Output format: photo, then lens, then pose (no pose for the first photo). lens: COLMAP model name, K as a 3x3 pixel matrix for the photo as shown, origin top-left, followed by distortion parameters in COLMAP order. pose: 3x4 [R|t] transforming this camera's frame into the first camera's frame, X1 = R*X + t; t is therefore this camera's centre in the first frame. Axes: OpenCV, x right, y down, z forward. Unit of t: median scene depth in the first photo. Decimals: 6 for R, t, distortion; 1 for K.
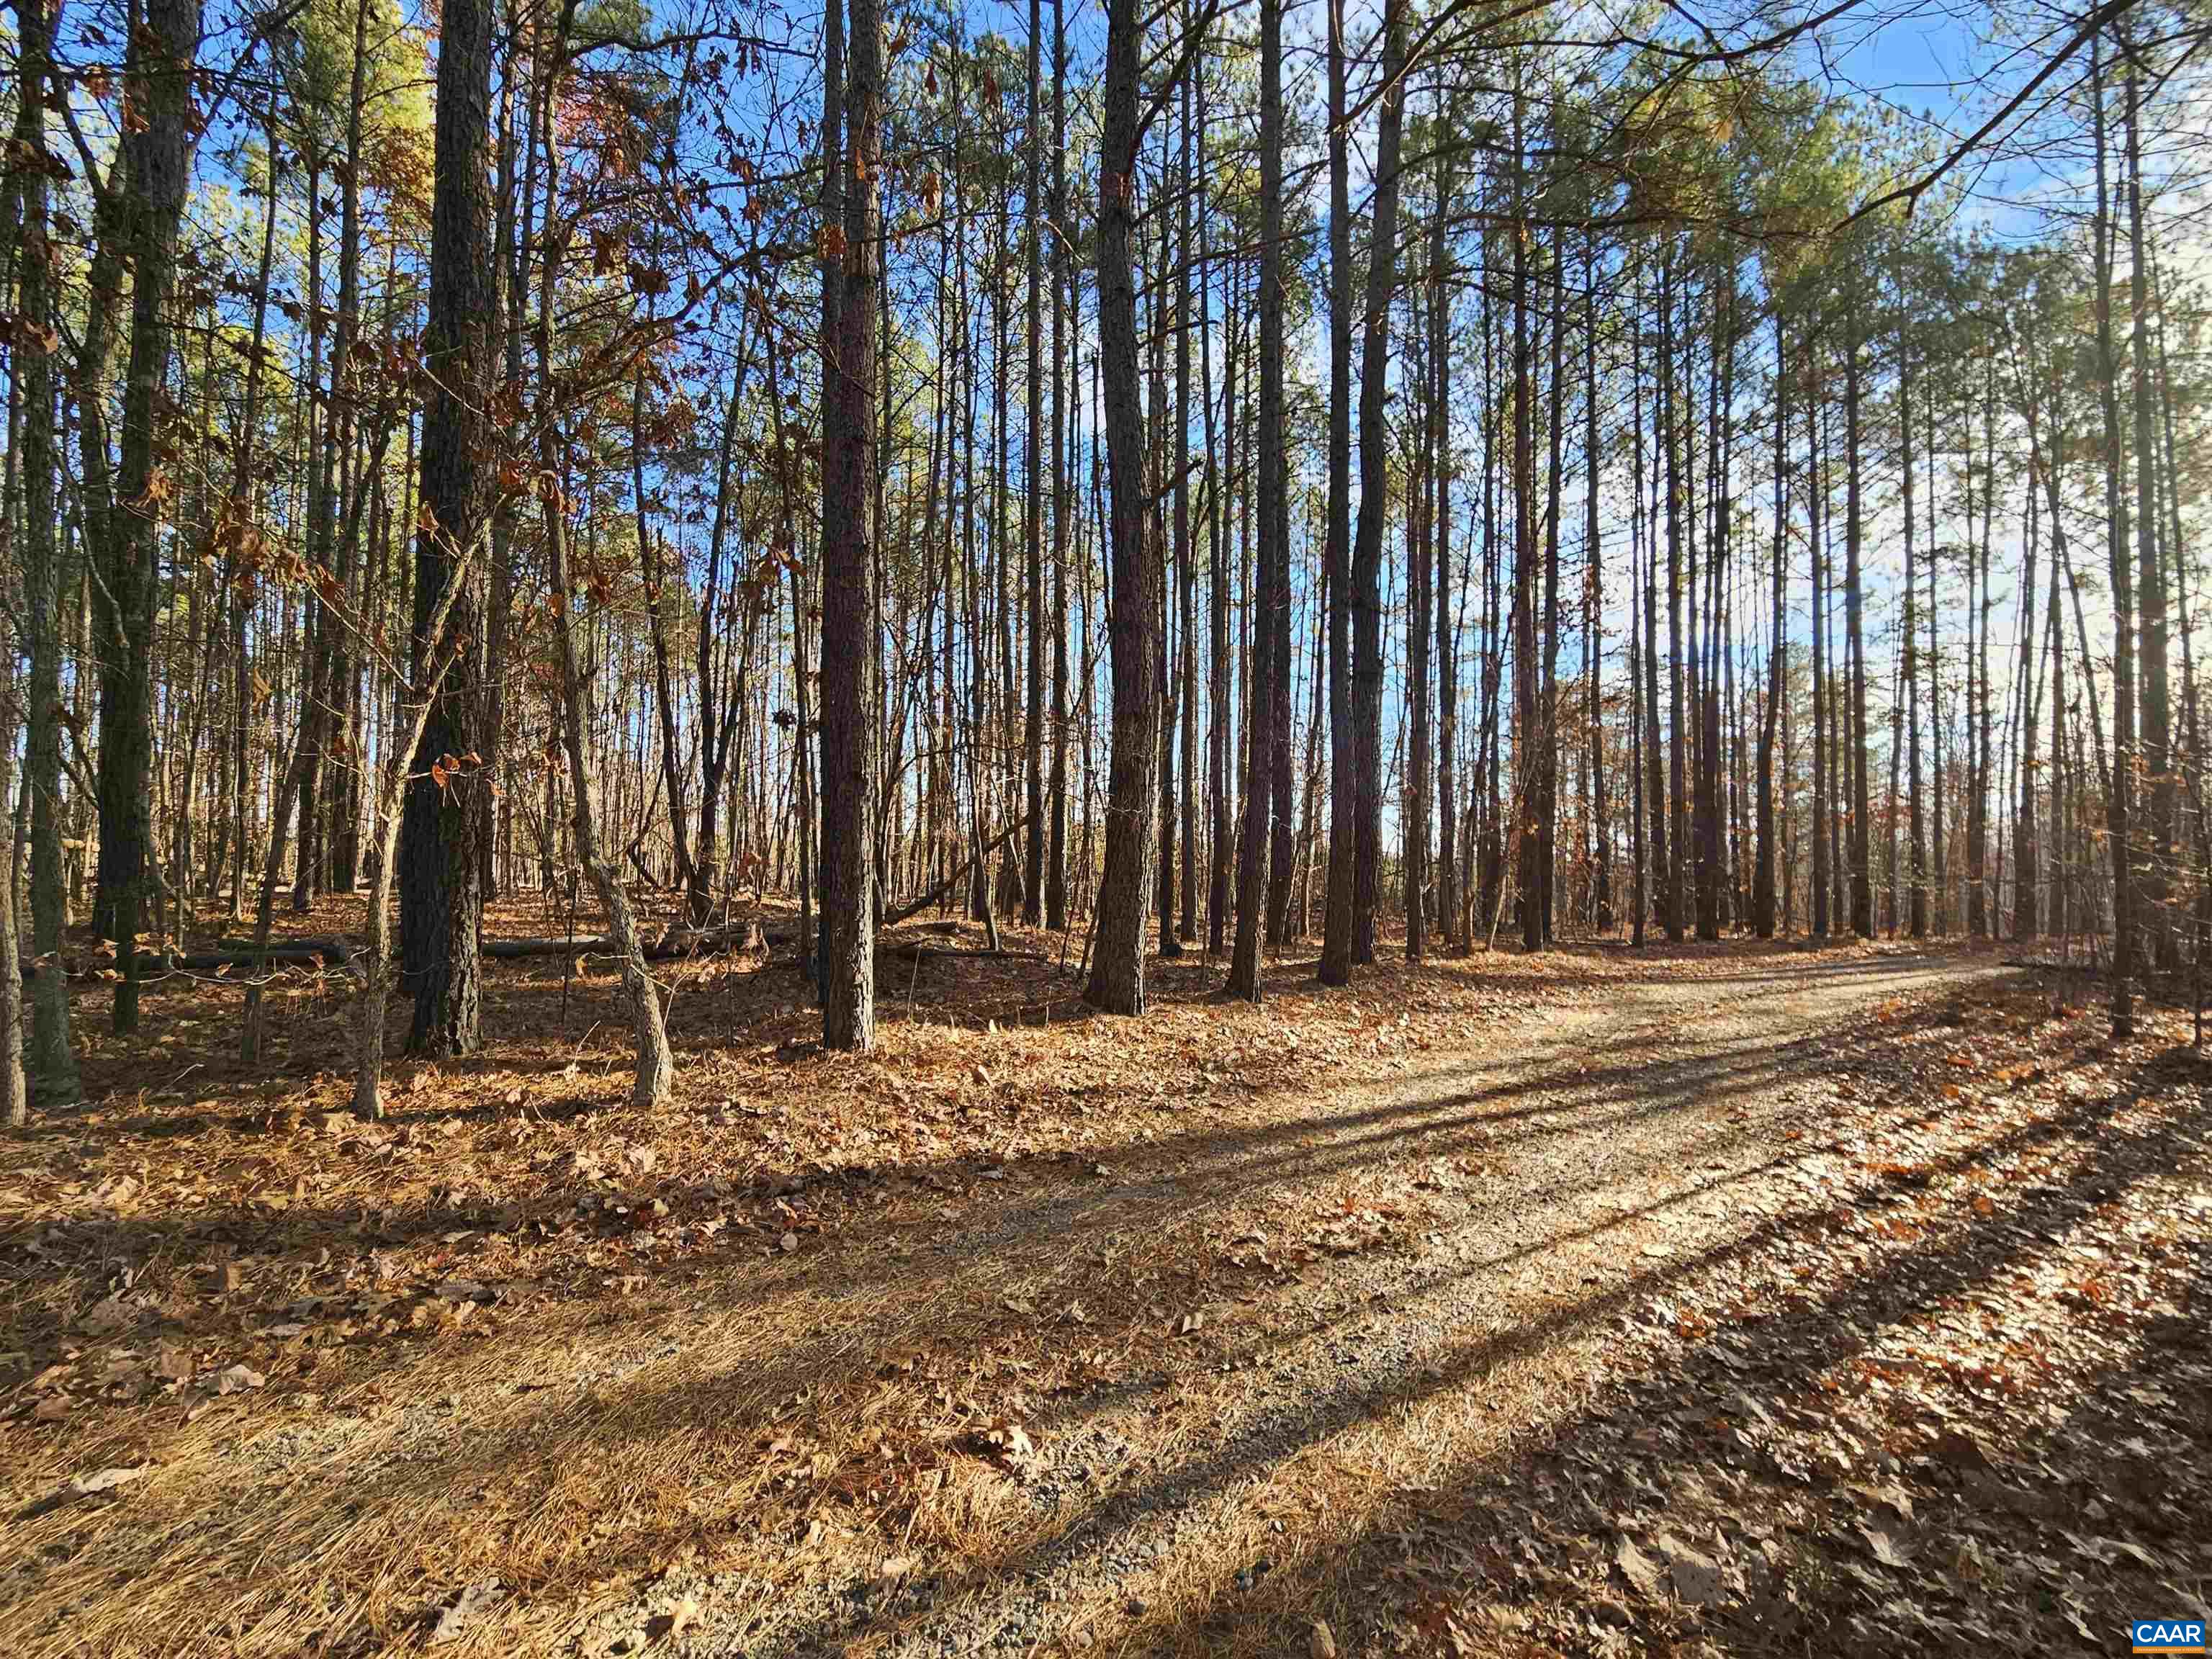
lens RADIAL K [[920.8, 0, 1094.4], [0, 920.8, 833.2], [0, 0, 1]] dist [-0.001823, 0.005341]
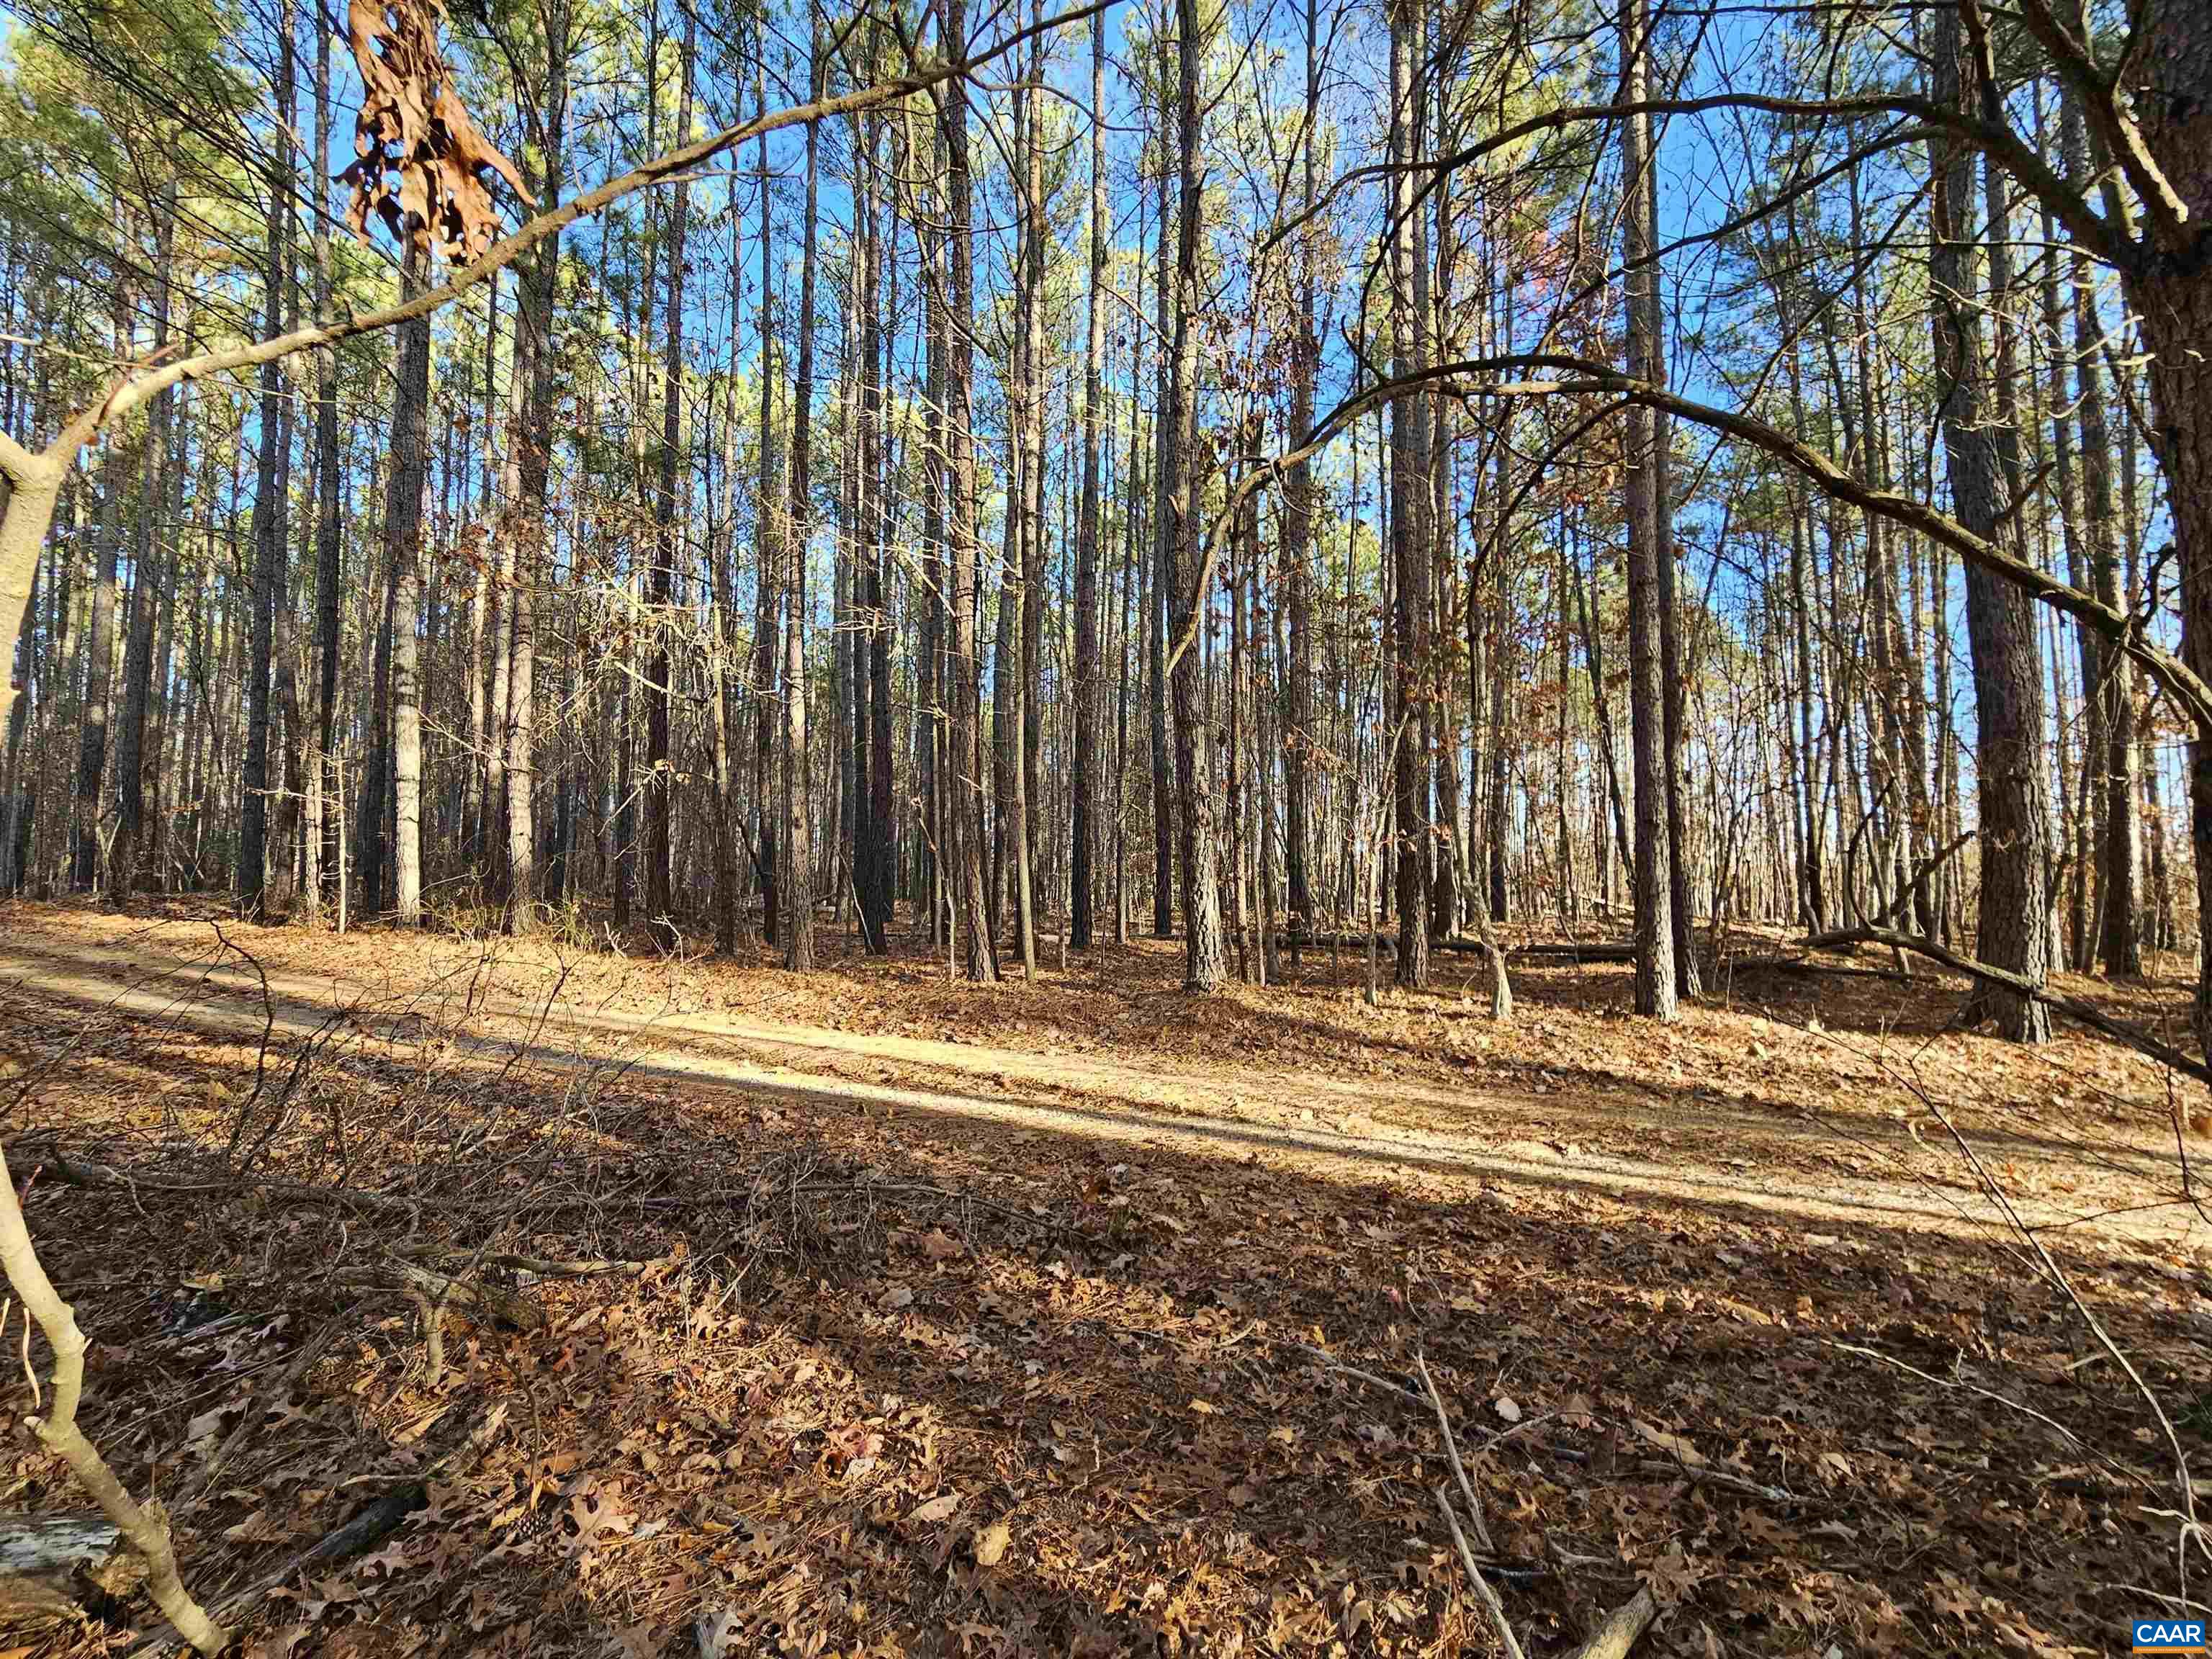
lens RADIAL K [[919.0, 0, 1097.3], [0, 919.0, 842.7], [0, 0, 1]] dist [-0.001927, -0.001571]
pose [[0.508486, -0.045270, -0.859880, 0.725782], [0.023613, 0.998975, -0.038629, 0.003788], [0.860747, -0.000662, 0.509033, -0.615492]]
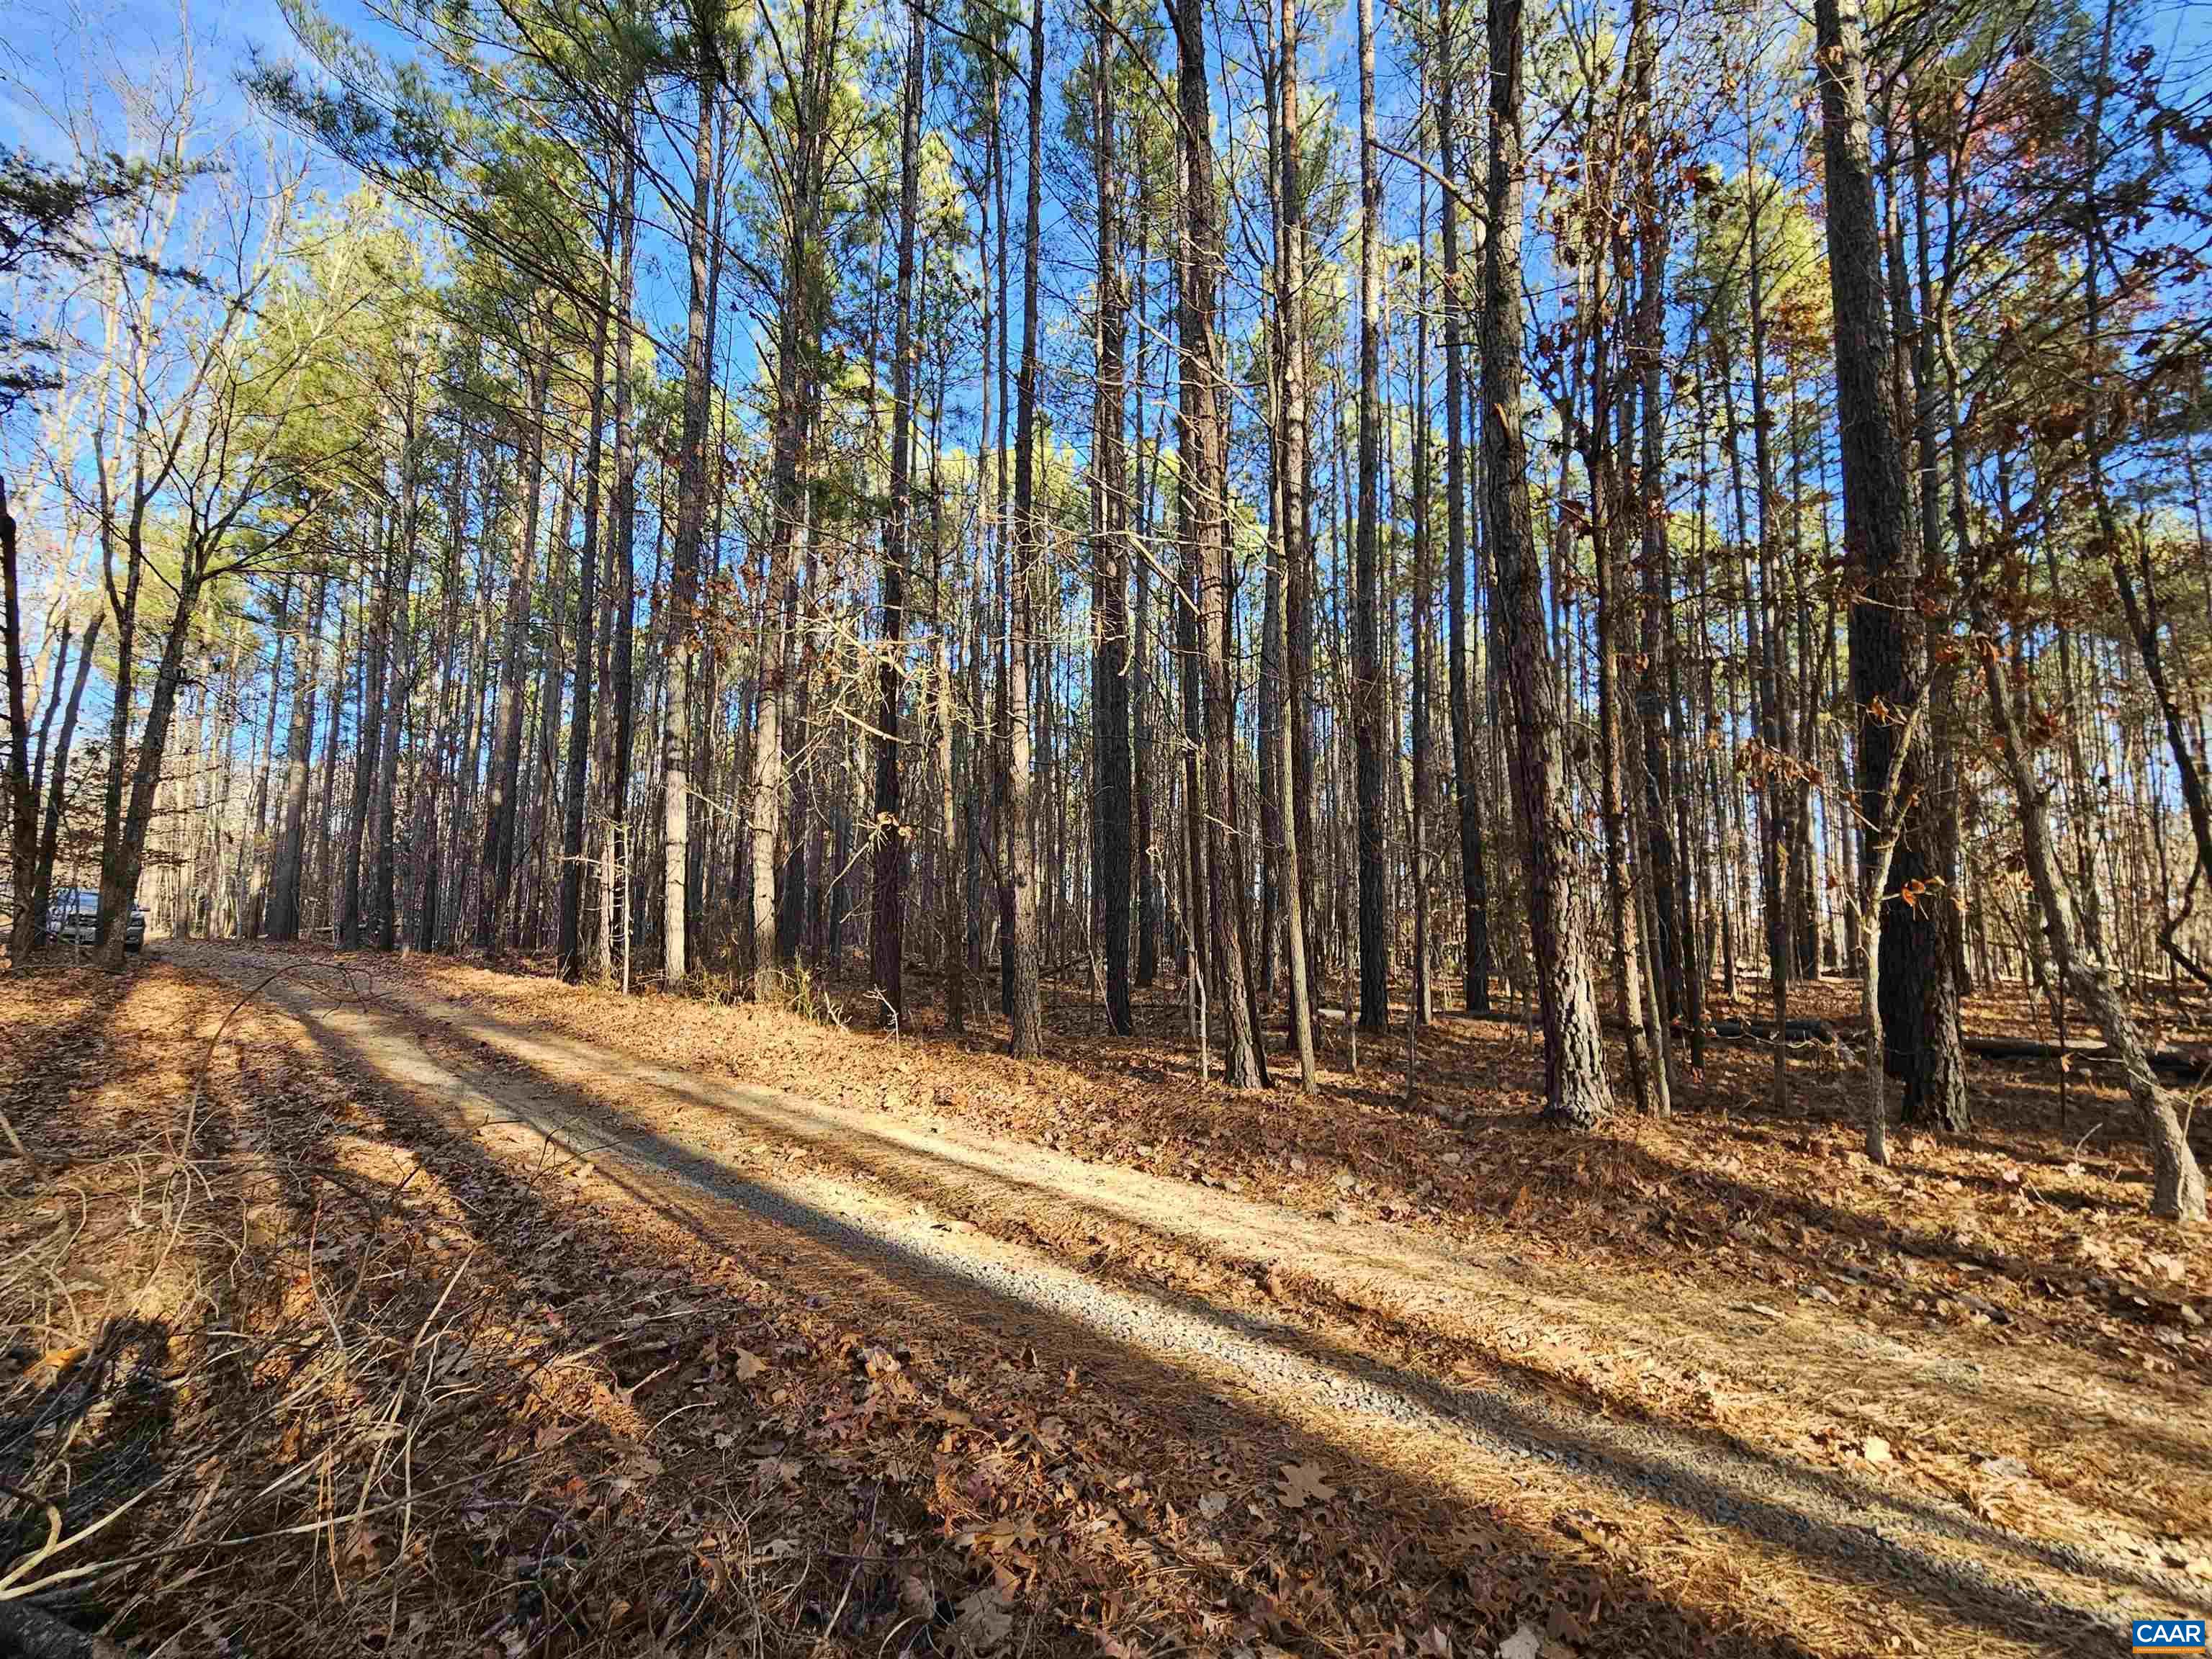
lens RADIAL K [[919.0, 0, 1097.3], [0, 919.0, 842.7], [0, 0, 1]] dist [-0.001927, -0.001571]
pose [[0.235797, -0.103901, -0.966232, 0.245585], [0.023603, 0.994587, -0.101190, -0.034646], [0.971516, 0.001054, 0.236973, -0.374092]]
